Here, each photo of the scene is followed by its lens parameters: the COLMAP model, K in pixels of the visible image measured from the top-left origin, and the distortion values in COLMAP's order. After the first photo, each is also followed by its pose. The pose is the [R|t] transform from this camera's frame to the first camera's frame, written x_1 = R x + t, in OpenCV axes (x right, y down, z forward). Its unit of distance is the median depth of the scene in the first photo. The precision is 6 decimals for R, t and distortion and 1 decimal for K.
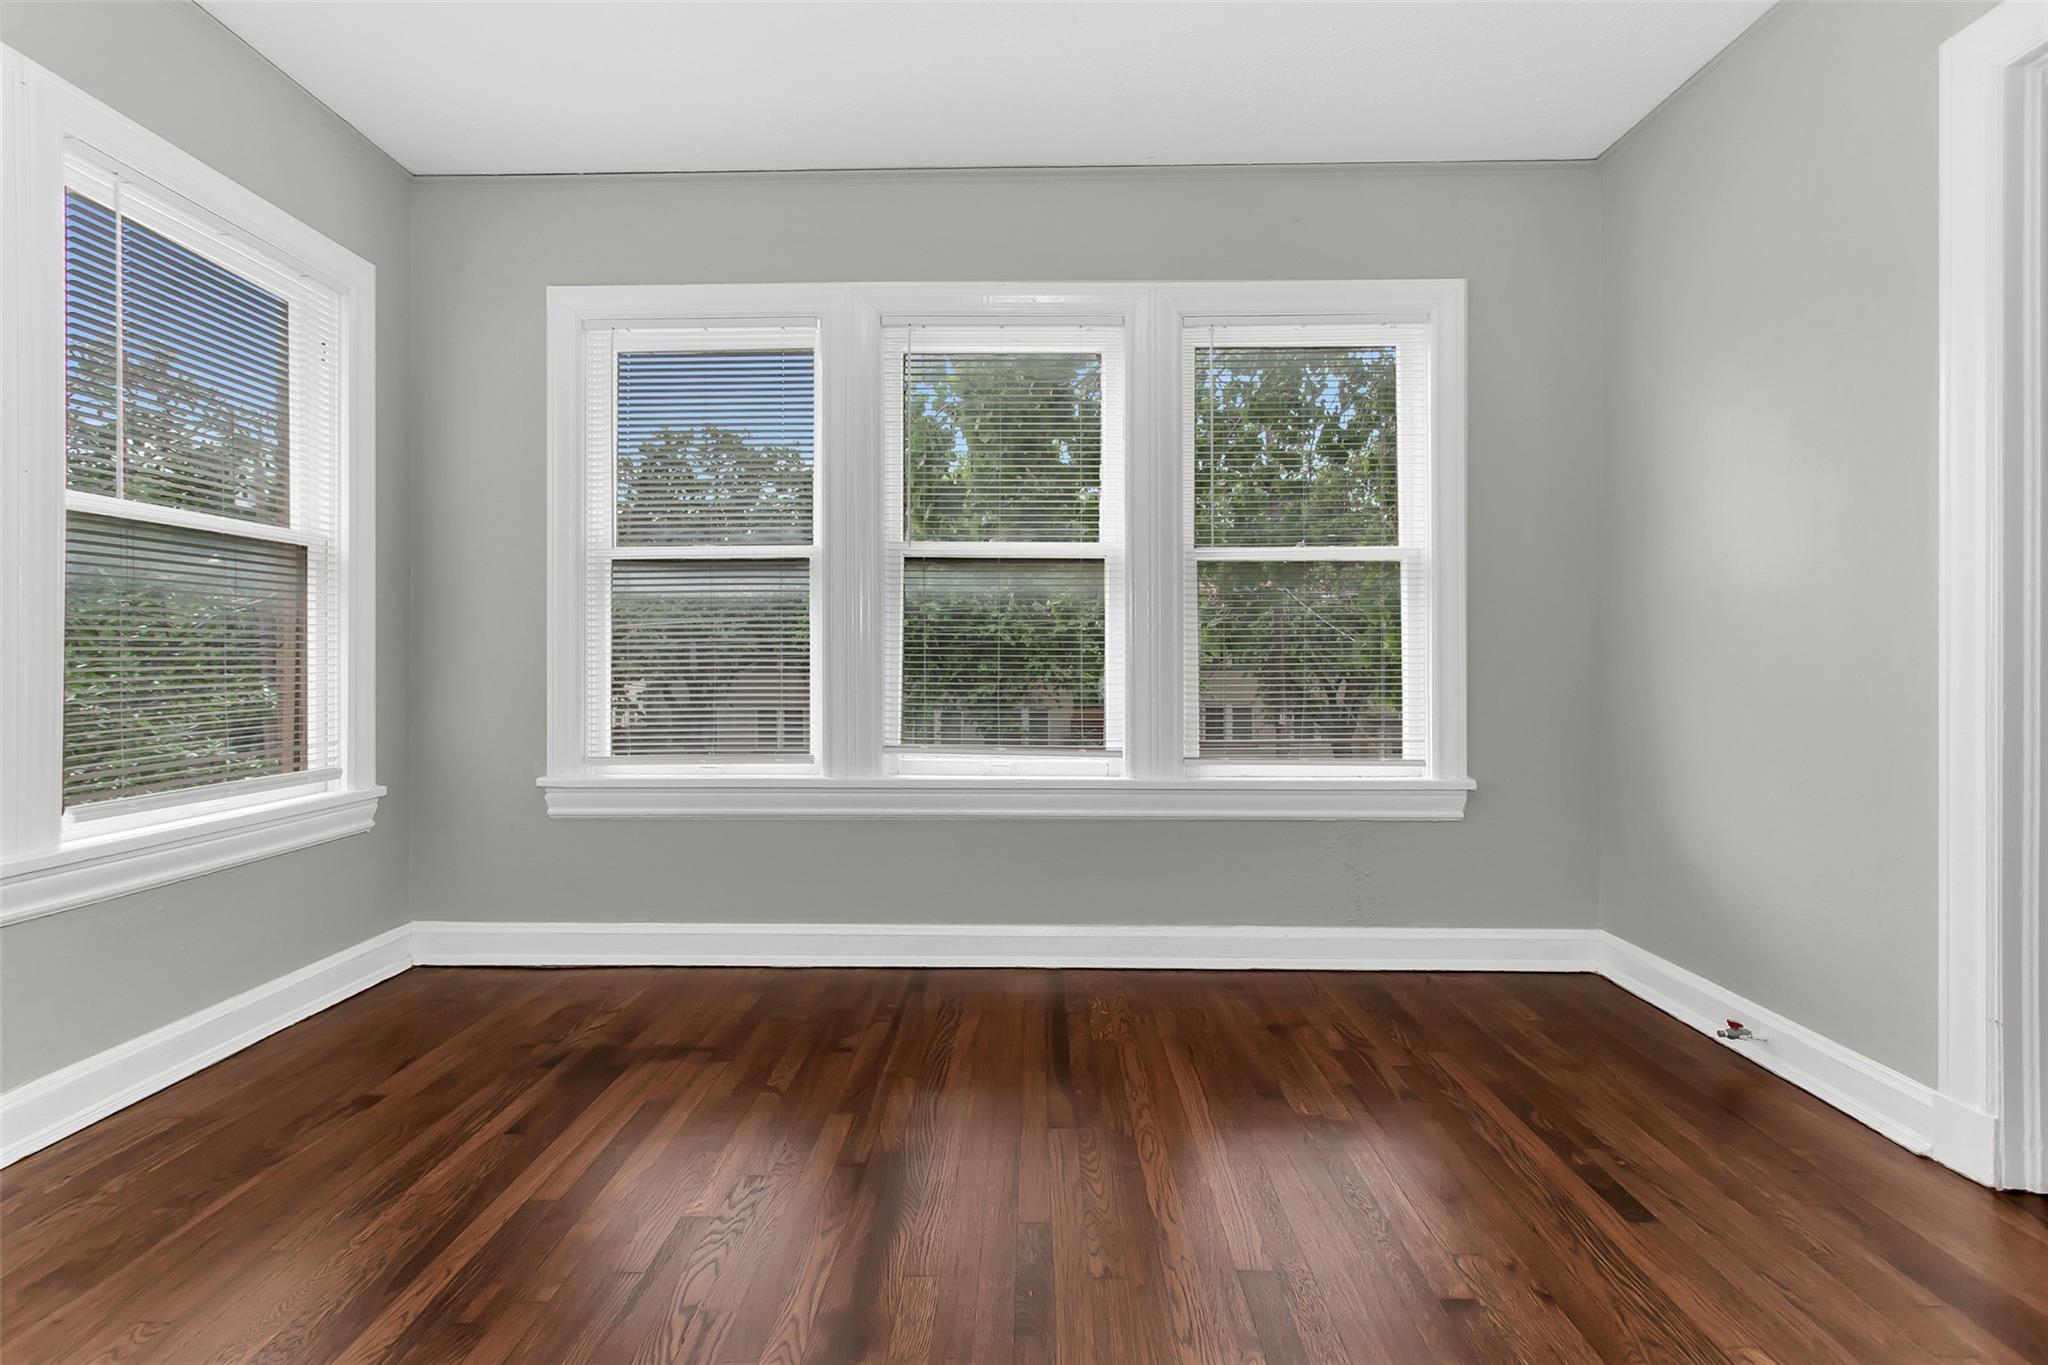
lens RADIAL K [[986.2, 0, 1003.9], [0, 986.2, 662.3], [0, 0, 1]] dist [0.003421, 0.000087]
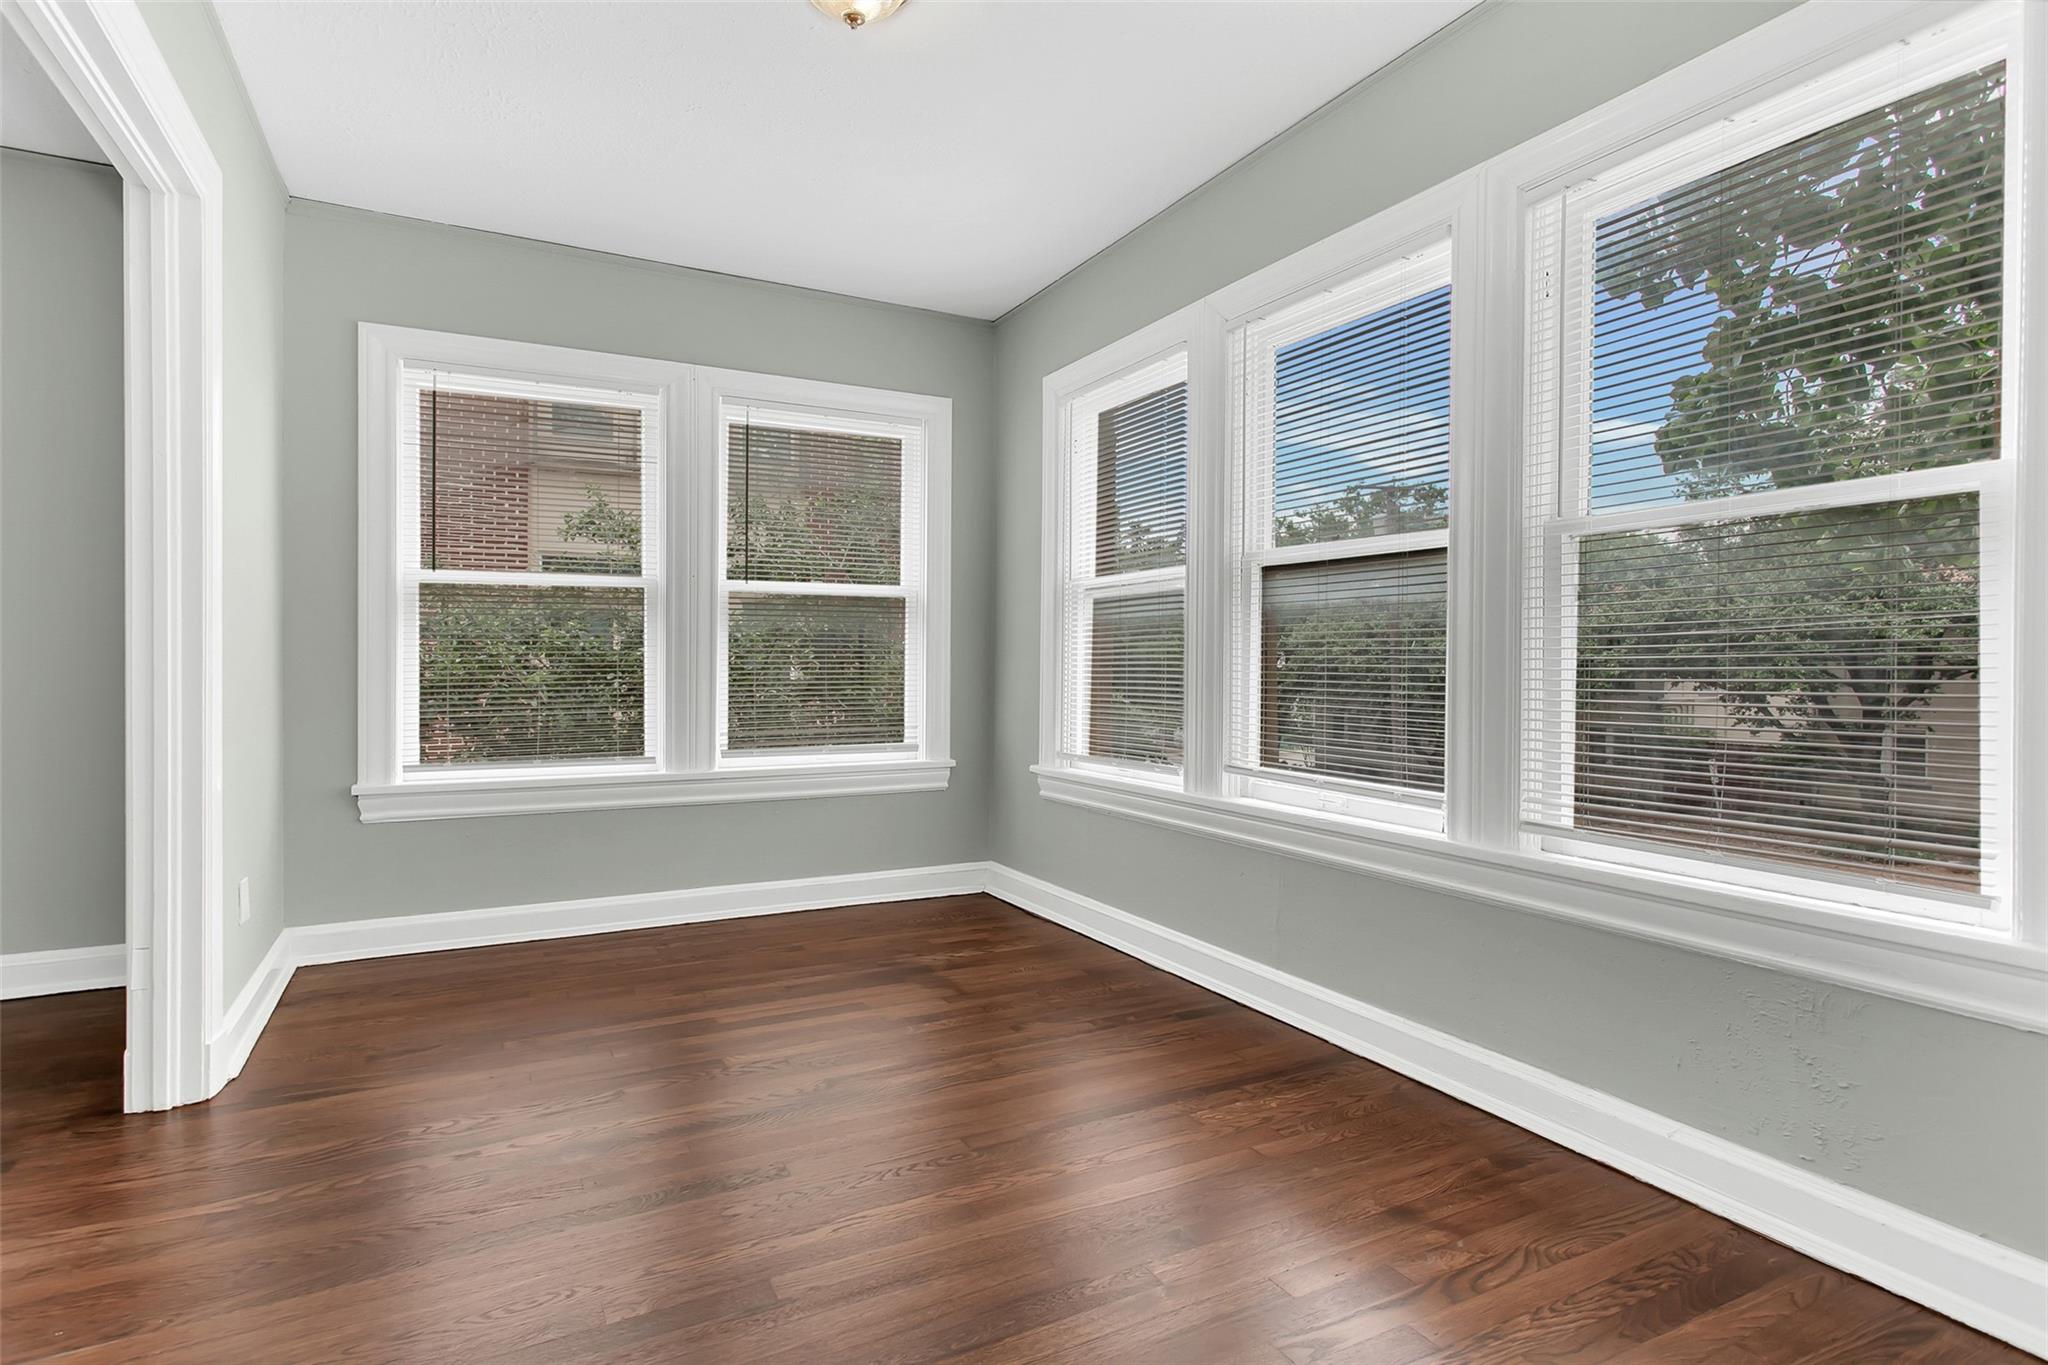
lens RADIAL K [[964.5, 0, 1024.0], [0, 964.5, 682.5], [0, 0, 1]] dist [-0.001890, -0.000187]
pose [[0.513304, 0.019935, -0.857975, 0.658920], [-0.008642, 0.999800, 0.018060, -0.014052], [0.858163, -0.001856, 0.513374, 0.387952]]
